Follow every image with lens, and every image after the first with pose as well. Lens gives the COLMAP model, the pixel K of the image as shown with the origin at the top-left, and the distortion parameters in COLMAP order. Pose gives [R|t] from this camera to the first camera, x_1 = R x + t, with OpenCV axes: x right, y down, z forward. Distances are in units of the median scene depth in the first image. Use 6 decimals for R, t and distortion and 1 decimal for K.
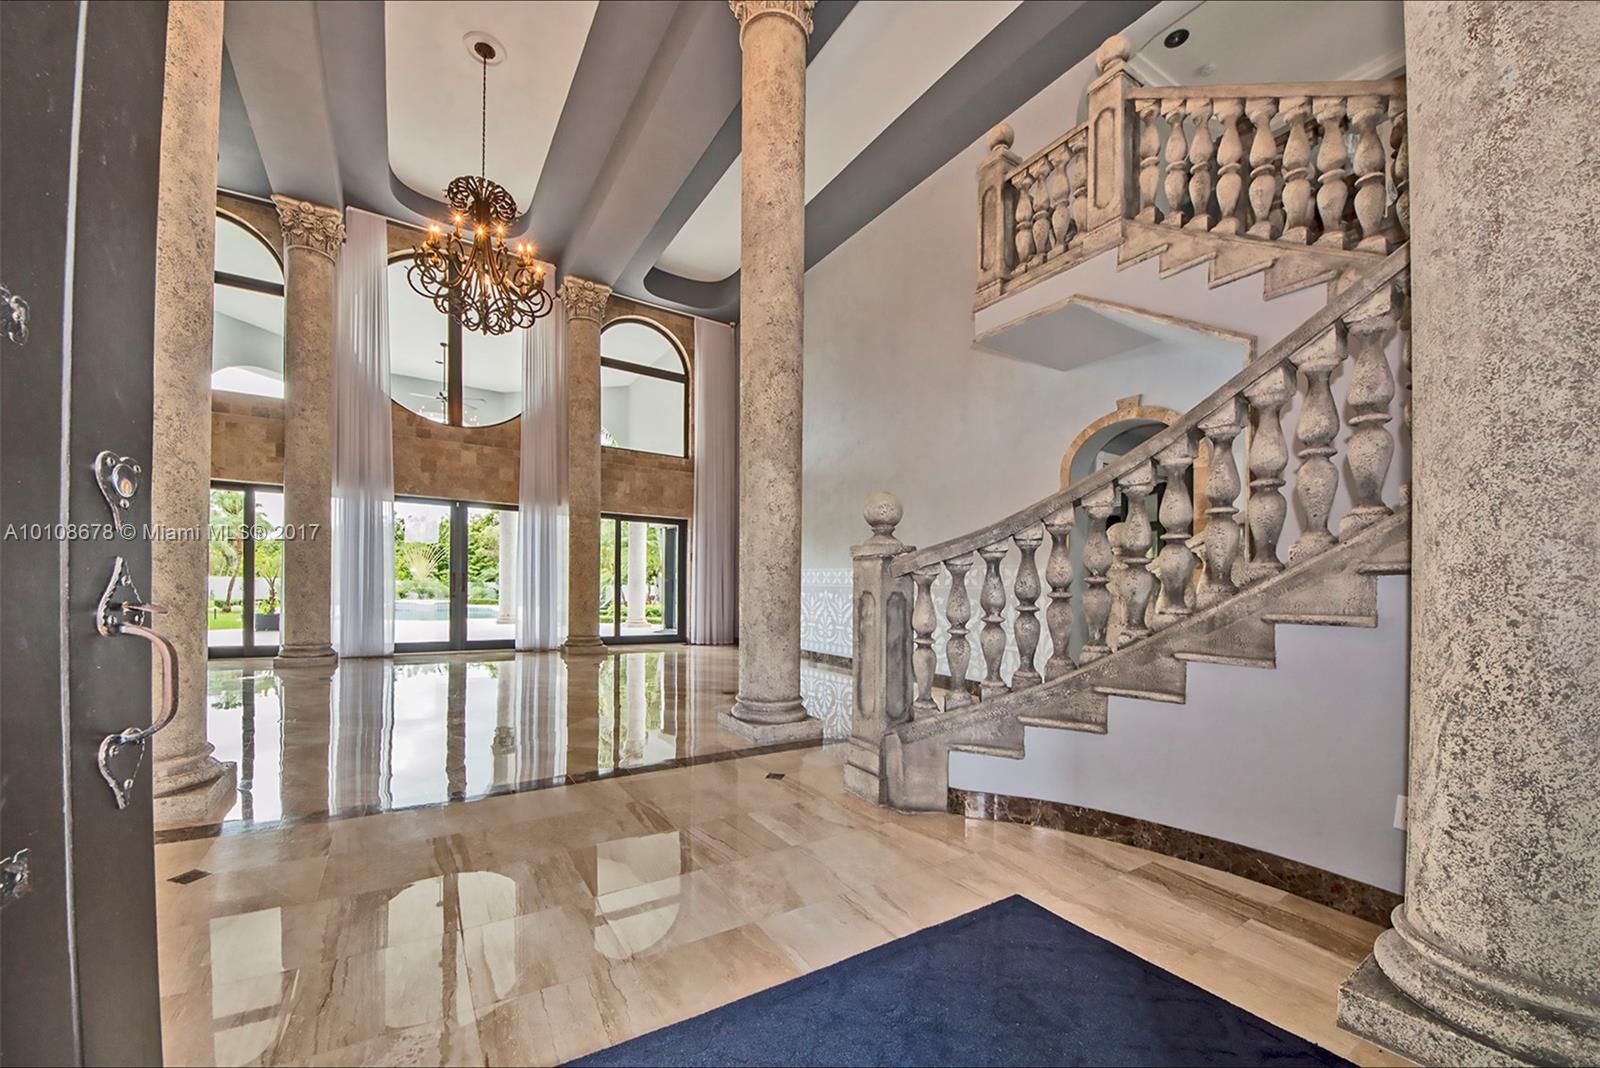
lens RADIAL K [[580.1, 0, 822.2], [0, 580.1, 585.1], [0, 0, 1]] dist [0.001008, -0.007575]
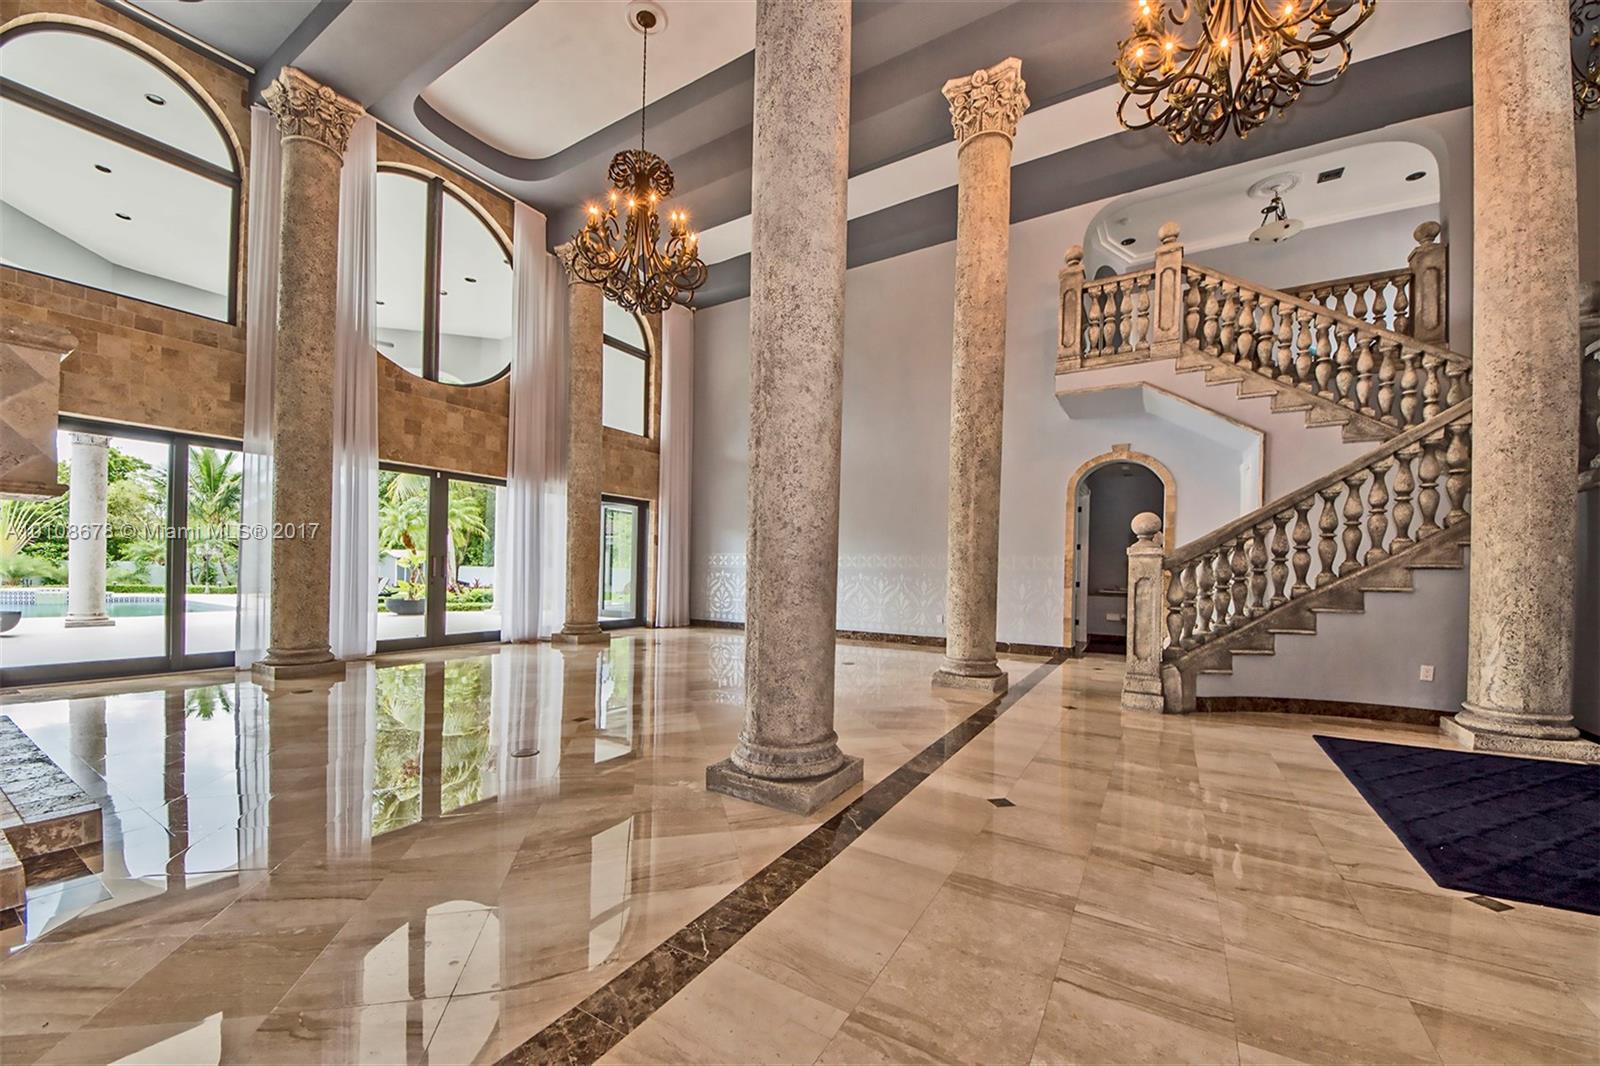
lens RADIAL K [[559.4, 0, 833.6], [0, 559.4, 569.5], [0, 0, 1]] dist [0.007749, -0.011653]
pose [[0.900896, -0.005346, 0.434003, -0.662986], [0.000153, 0.999928, 0.011999, -0.014129], [-0.434036, -0.010743, 0.900832, 0.008965]]
